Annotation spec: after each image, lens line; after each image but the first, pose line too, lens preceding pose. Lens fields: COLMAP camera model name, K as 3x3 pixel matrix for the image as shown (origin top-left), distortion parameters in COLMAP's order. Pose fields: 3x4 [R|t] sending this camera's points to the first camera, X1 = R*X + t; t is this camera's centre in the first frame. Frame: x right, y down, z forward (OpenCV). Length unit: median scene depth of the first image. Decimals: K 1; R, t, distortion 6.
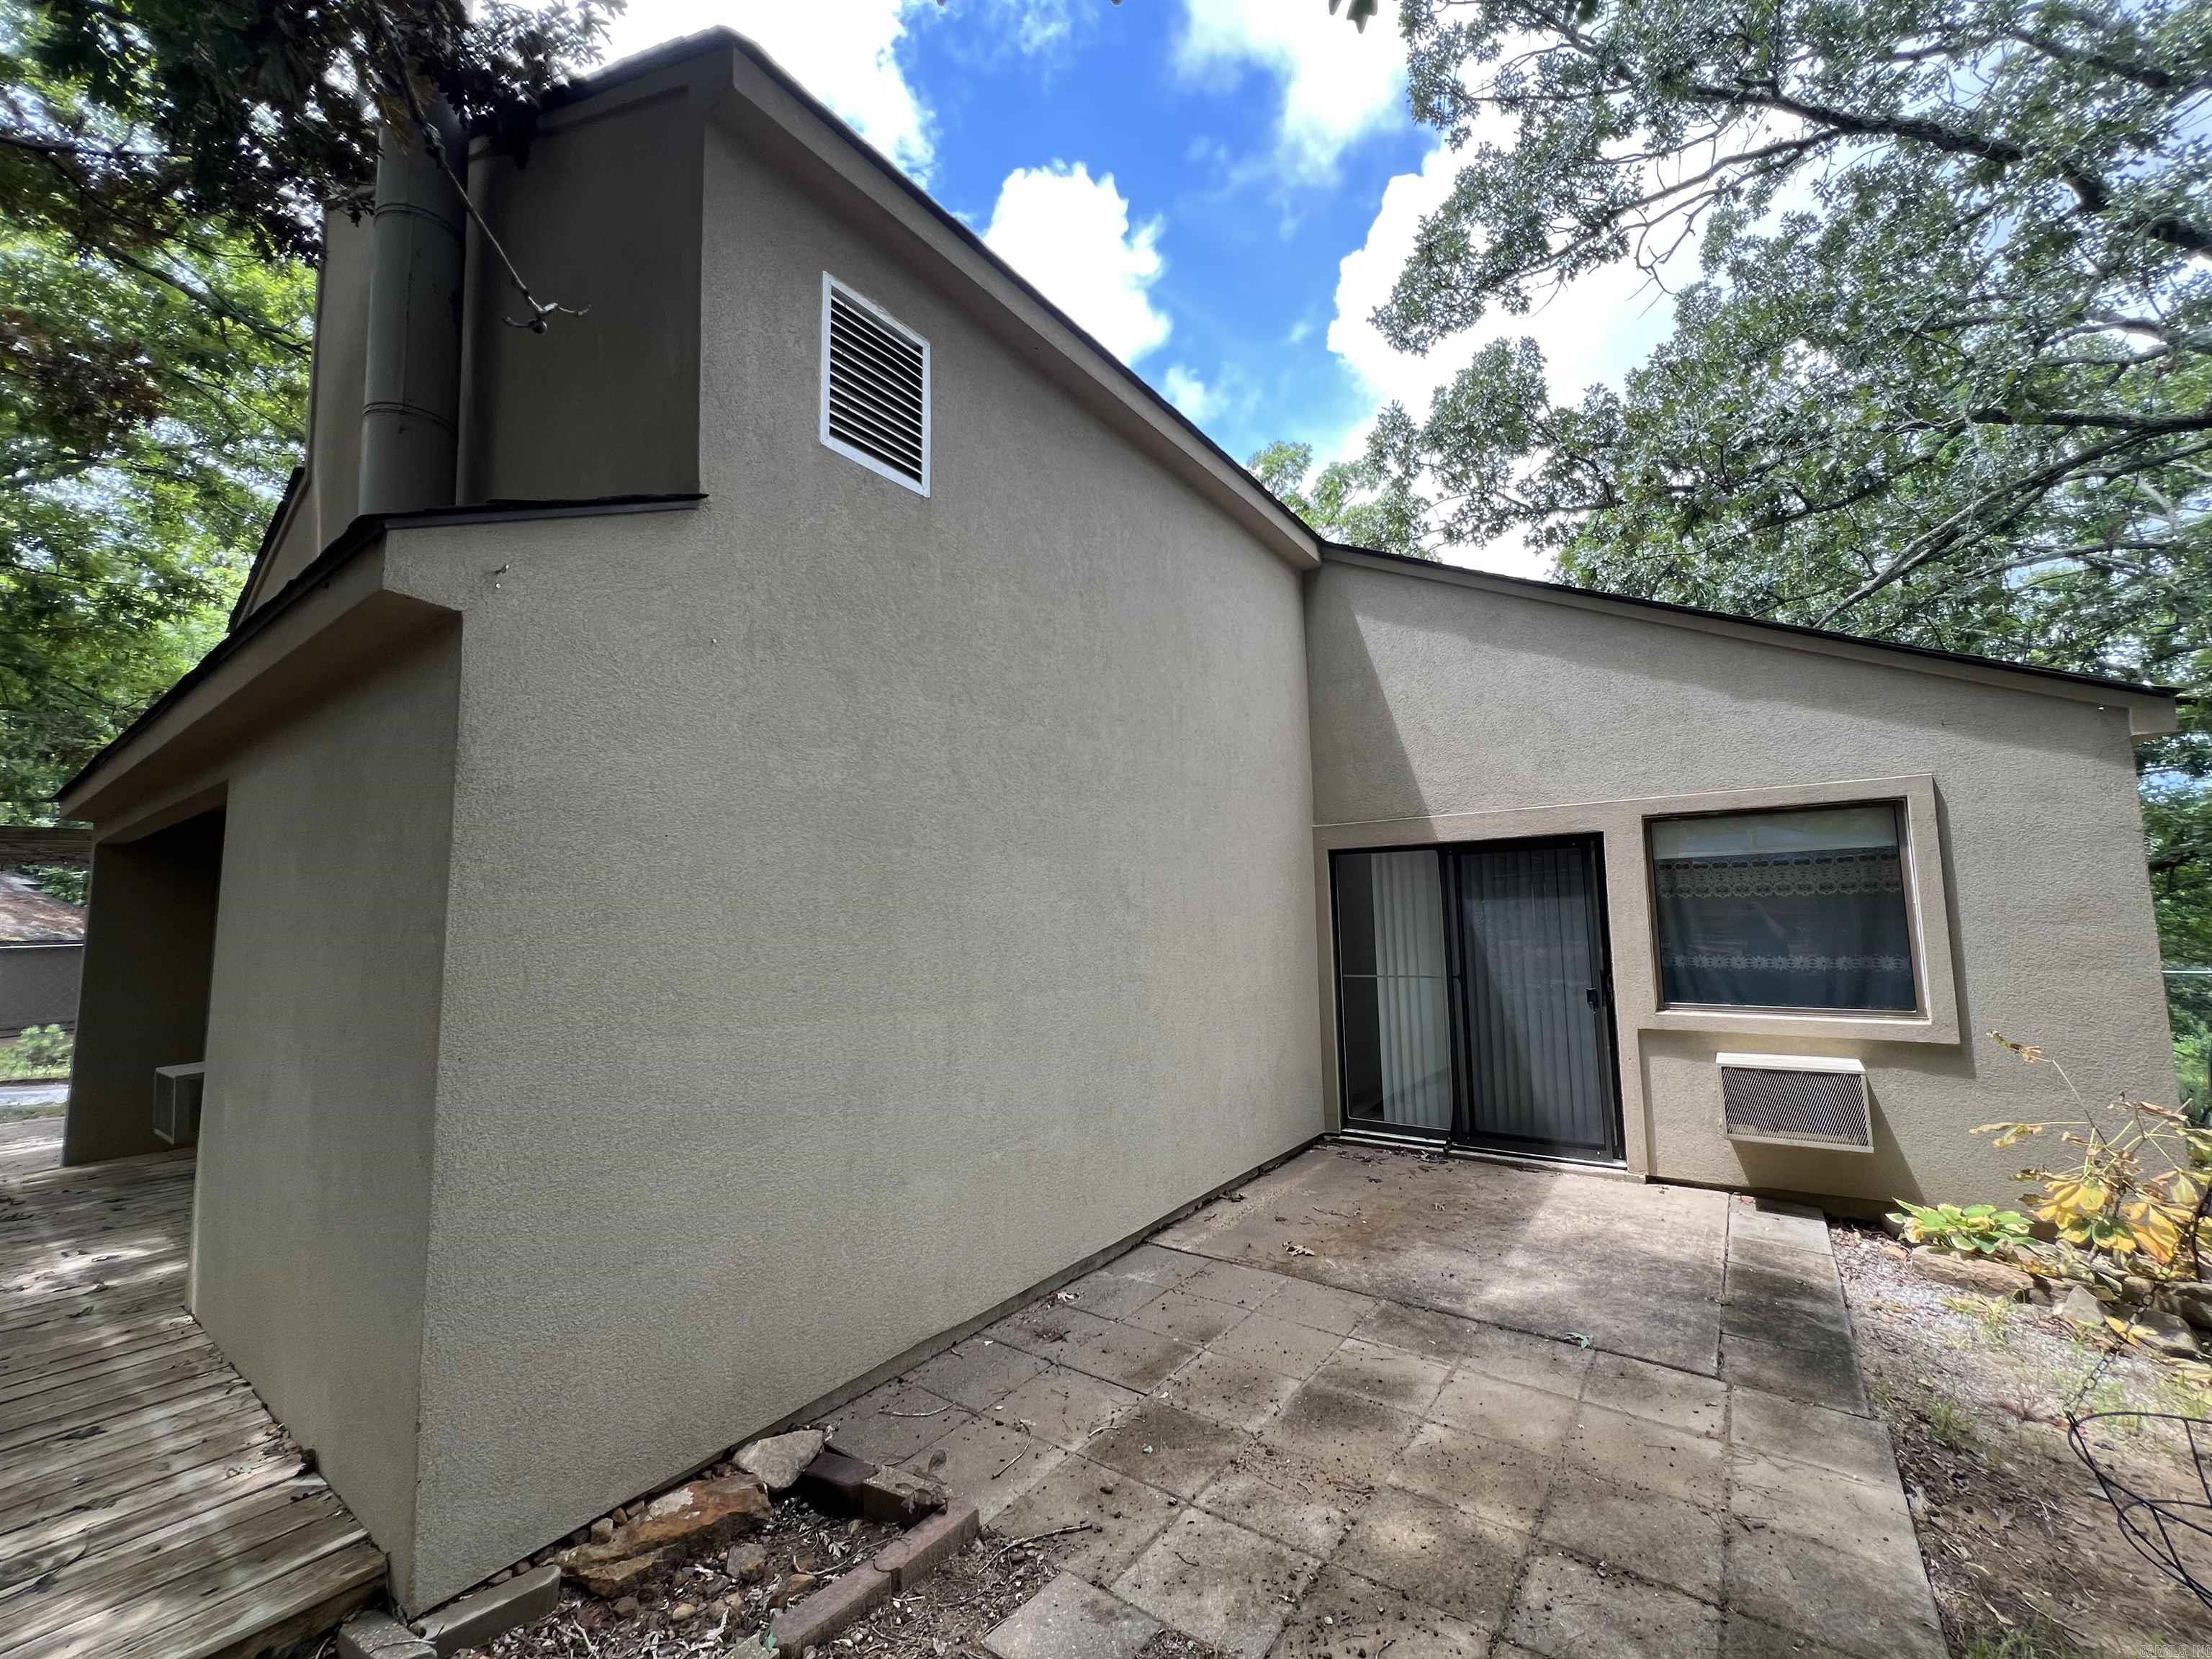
lens RADIAL K [[884.7, 0, 1105.6], [0, 884.7, 831.8], [0, 0, 1]] dist [0.000609, 0.000314]
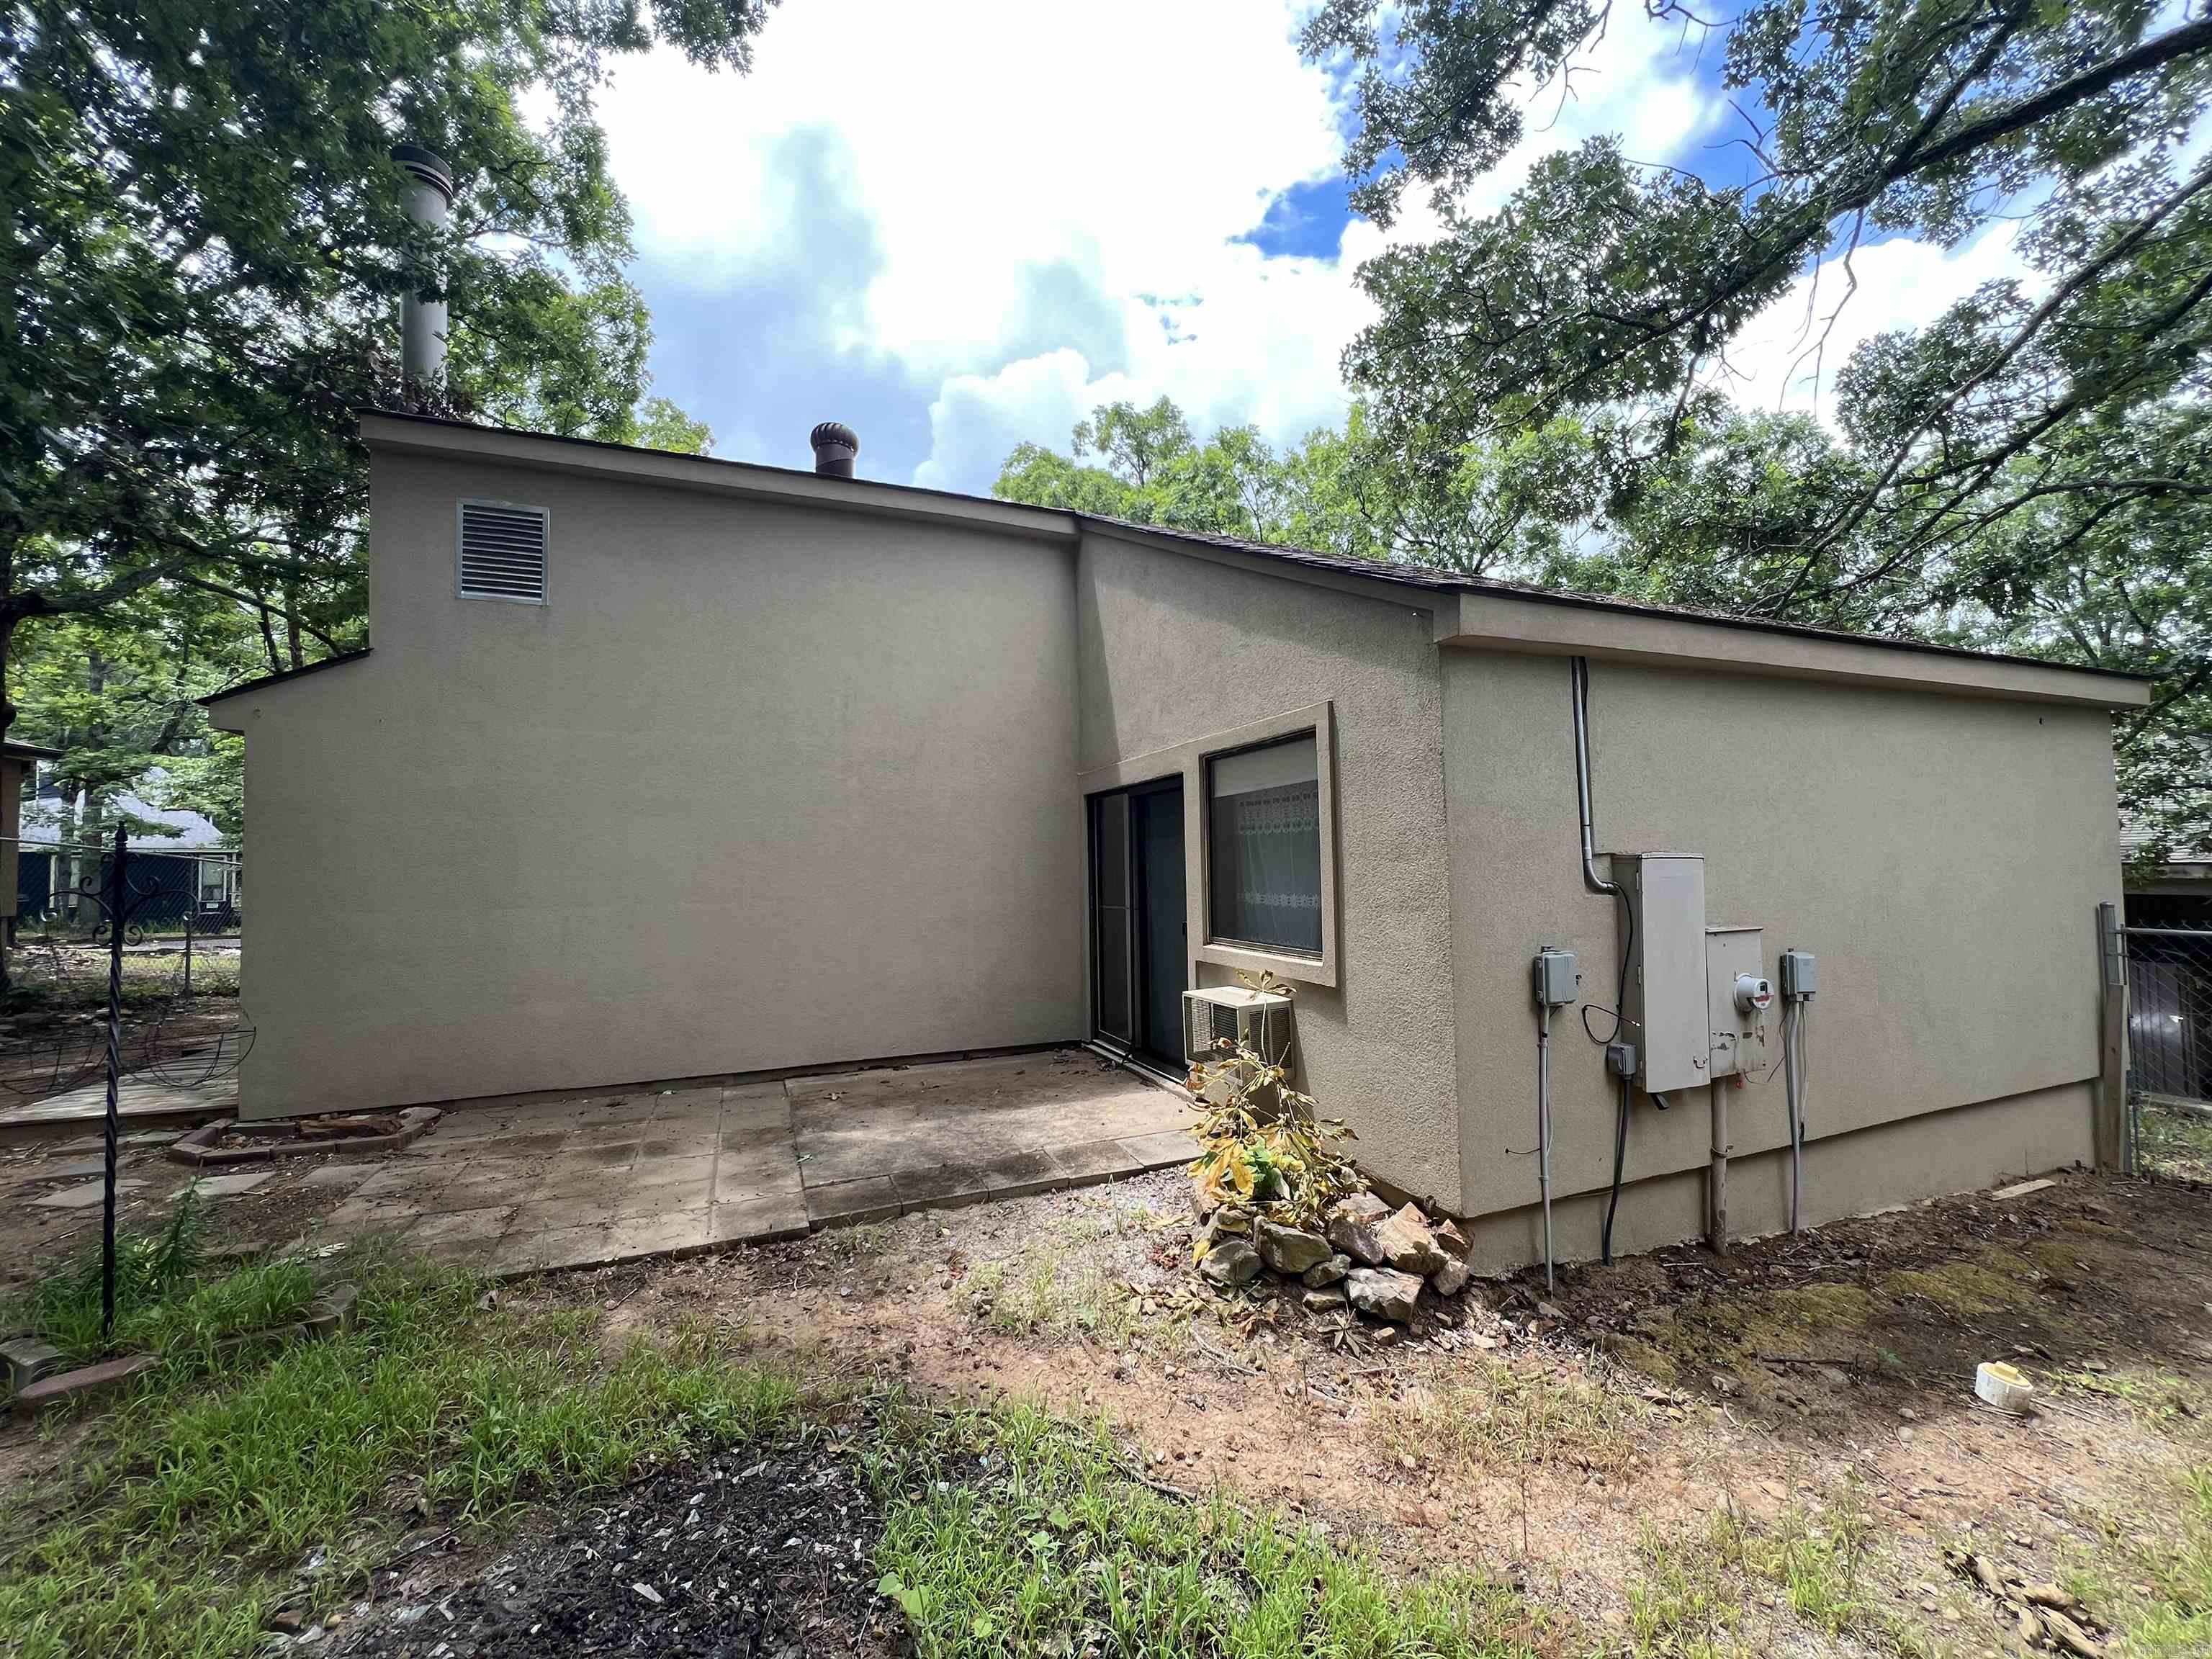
lens RADIAL K [[884.7, 0, 1100.5], [0, 884.7, 839.0], [0, 0, 1]] dist [0.000609, 0.000314]
pose [[0.849737, -0.011009, -0.527092, 1.426943], [0.052215, 0.996624, 0.063361, 0.009486], [0.524615, -0.081363, 0.847443, 0.092838]]
